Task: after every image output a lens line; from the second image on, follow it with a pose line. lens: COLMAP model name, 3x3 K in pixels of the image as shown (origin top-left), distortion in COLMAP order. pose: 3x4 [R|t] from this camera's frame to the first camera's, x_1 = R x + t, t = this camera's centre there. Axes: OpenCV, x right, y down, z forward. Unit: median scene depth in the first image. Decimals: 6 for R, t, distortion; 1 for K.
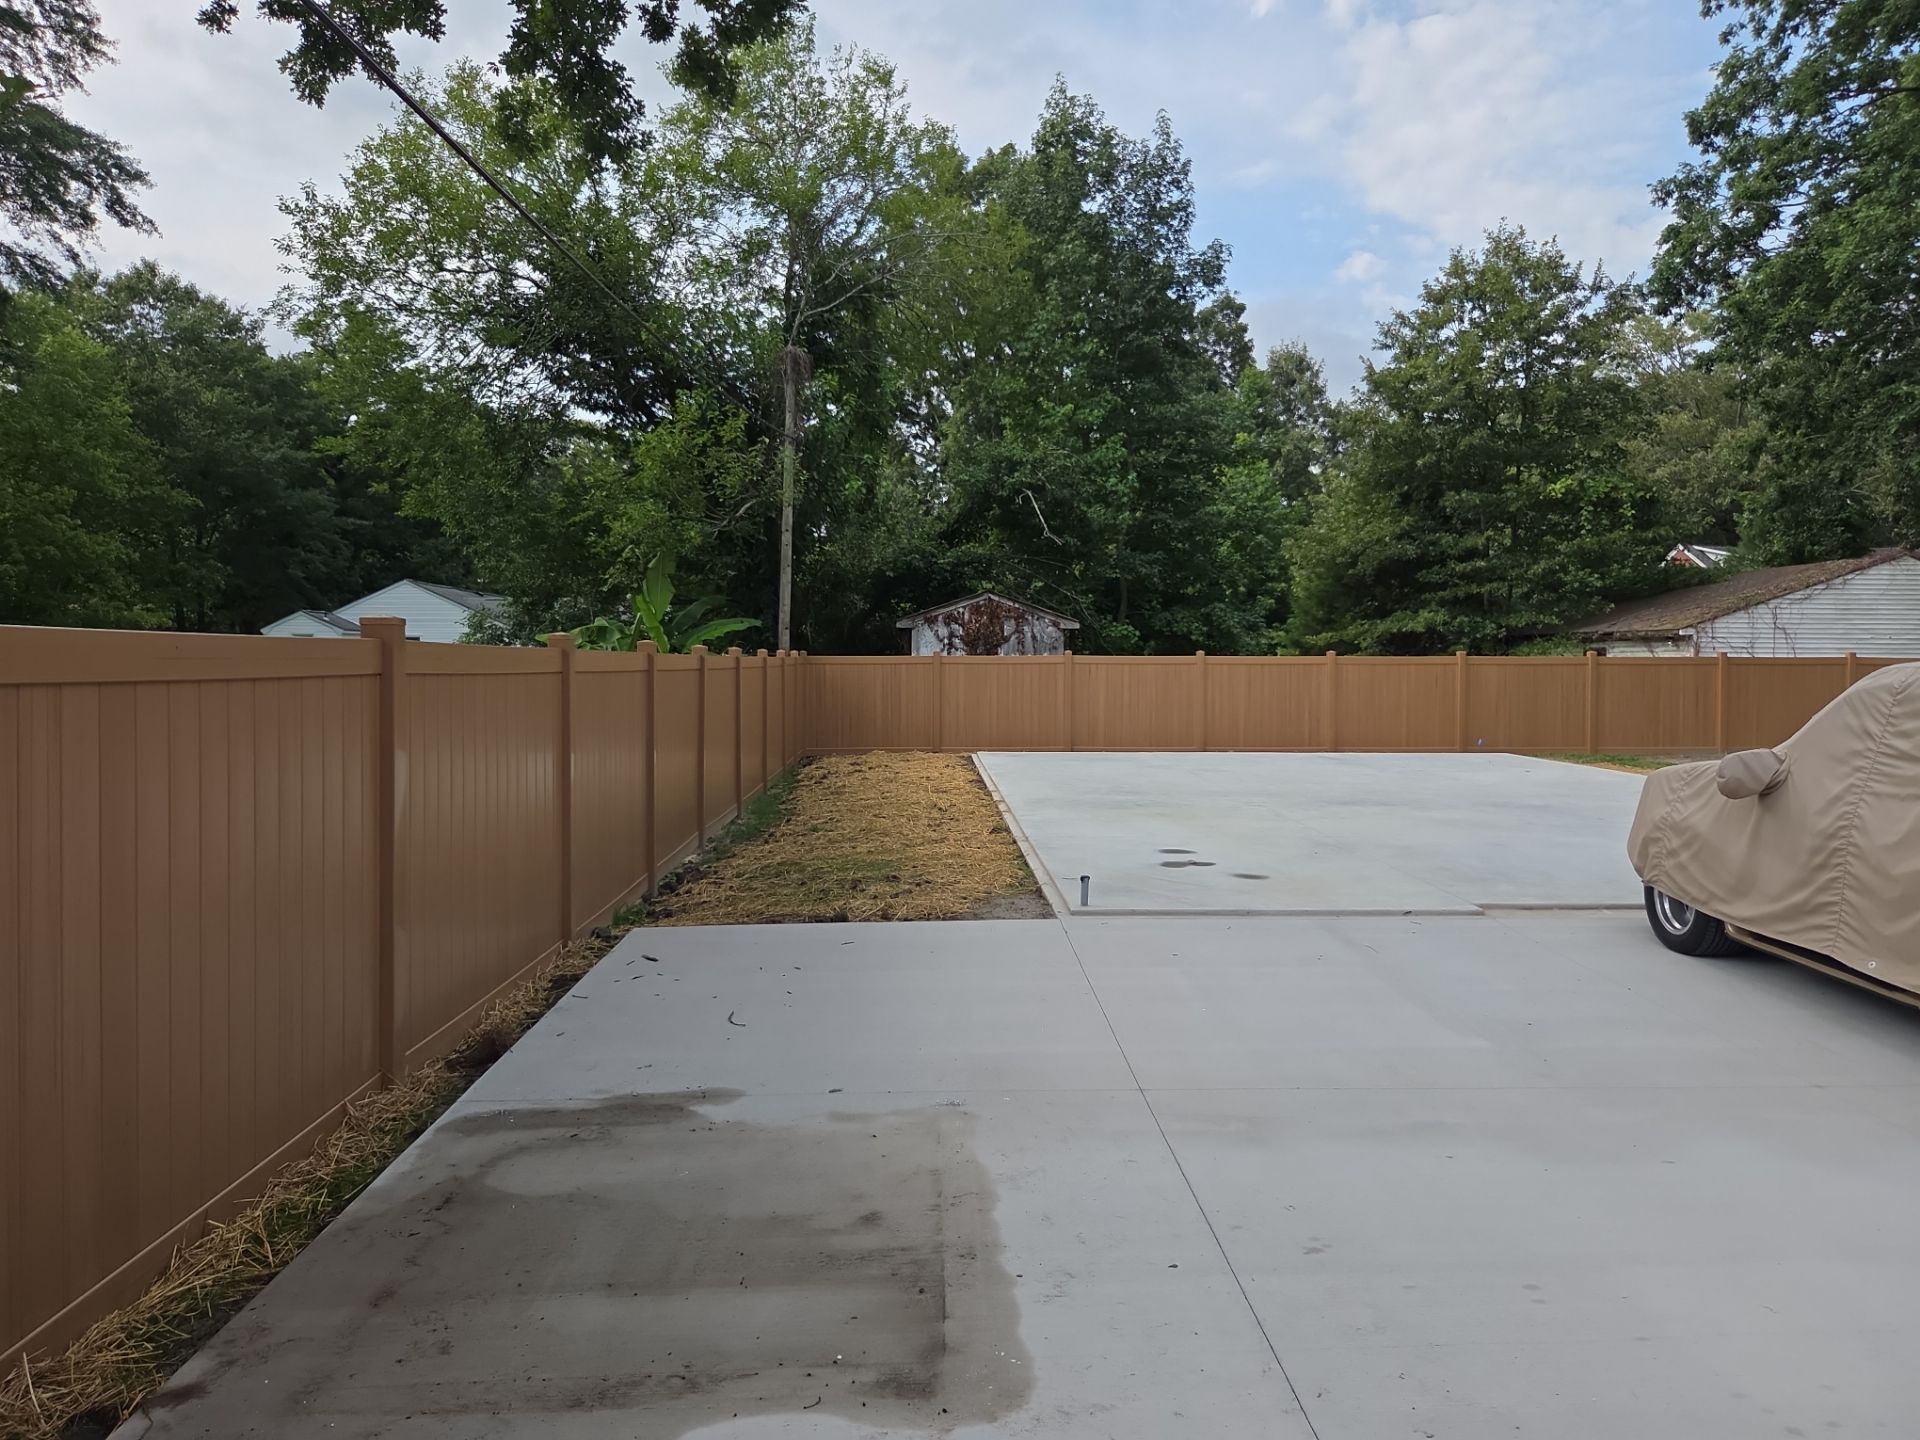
lens RADIAL K [[1407.6, 0, 960.4], [0, 1407.6, 709.8], [0, 0, 1]] dist [0.060723, -0.001367]
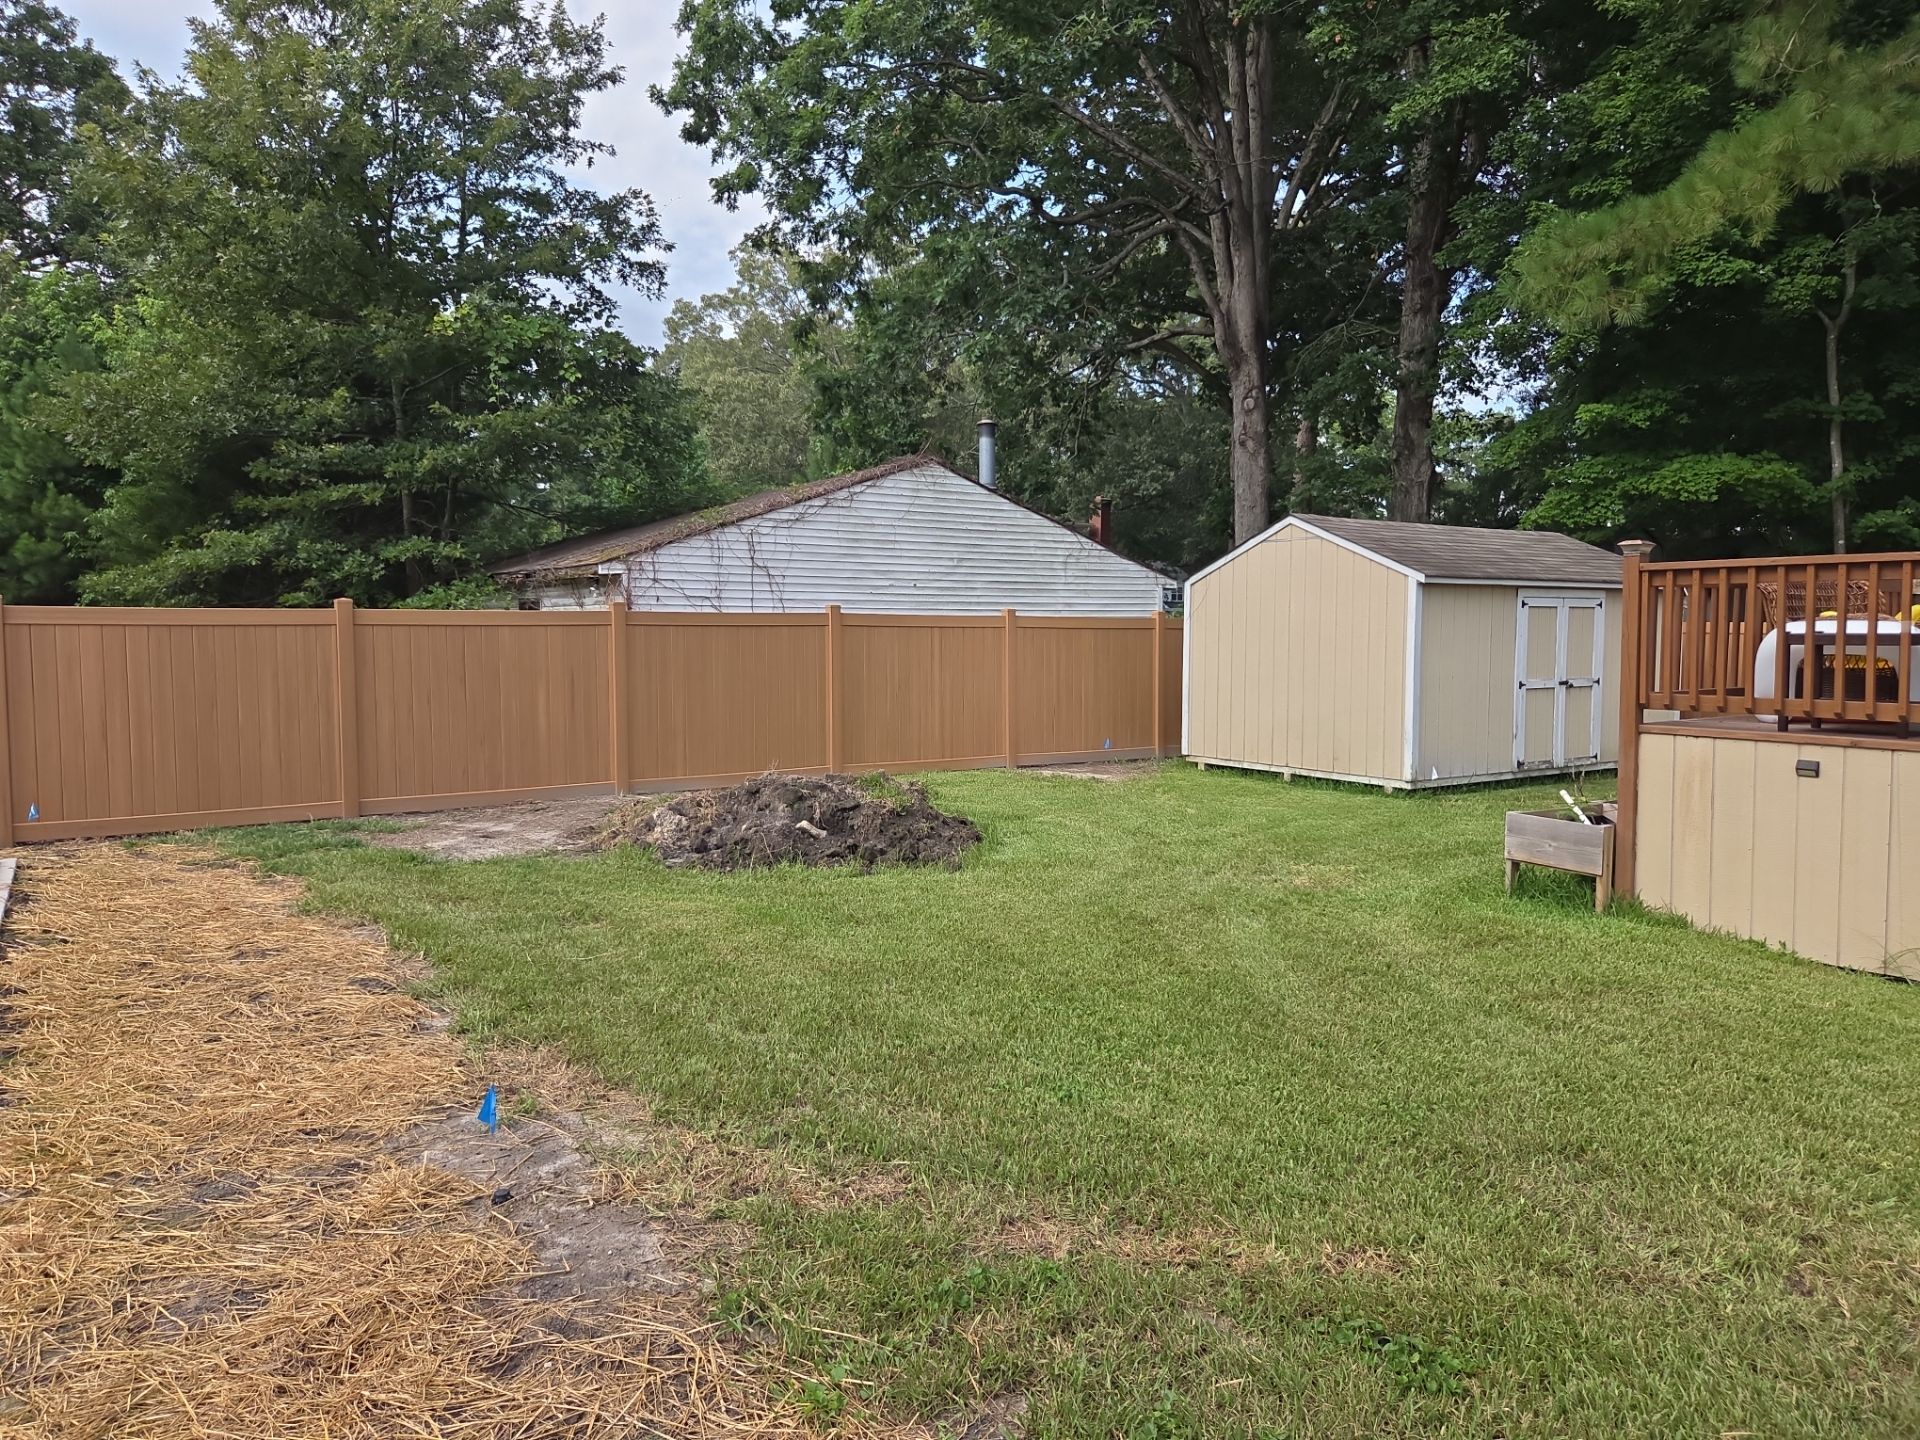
lens RADIAL K [[1407.6, 0, 961.9], [0, 1407.6, 718.2], [0, 0, 1]] dist [0.060723, -0.001367]
pose [[0.870110, -0.034570, 0.491644, 0.275034], [0.017586, 0.999080, 0.039126, -0.011150], [-0.492544, -0.025398, 0.869917, 0.340402]]
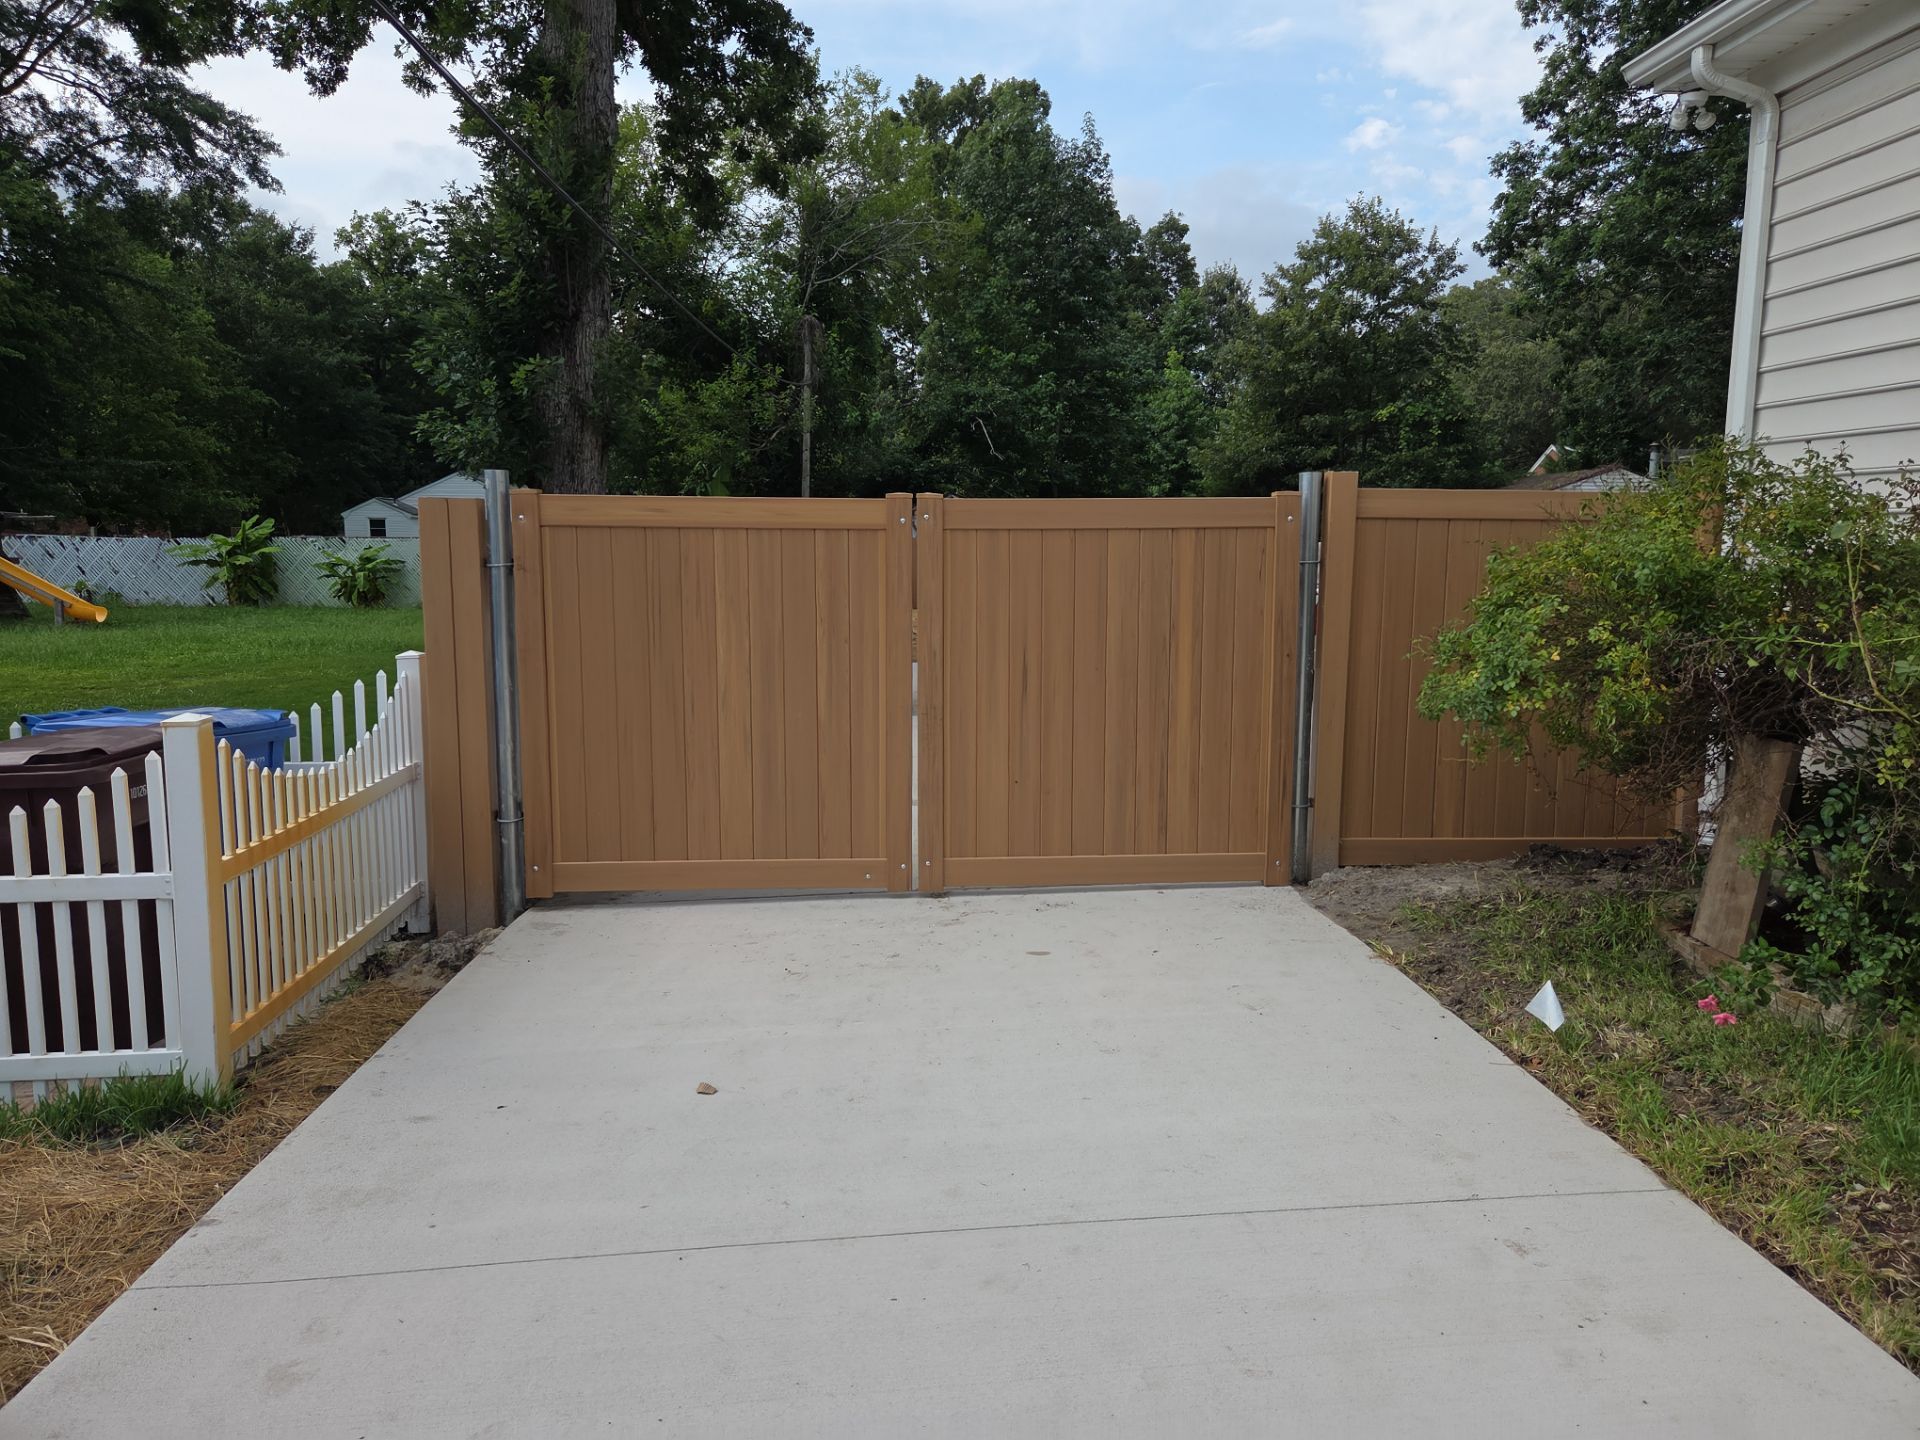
lens RADIAL K [[1407.6, 0, 973.4], [0, 1407.6, 715.5], [0, 0, 1]] dist [0.060723, -0.001367]
pose [[0.999713, 0.000984, 0.023916, 0.006772], [-0.003023, 0.996344, 0.085384, 0.010866], [-0.023744, -0.085432, 0.996061, -0.288735]]
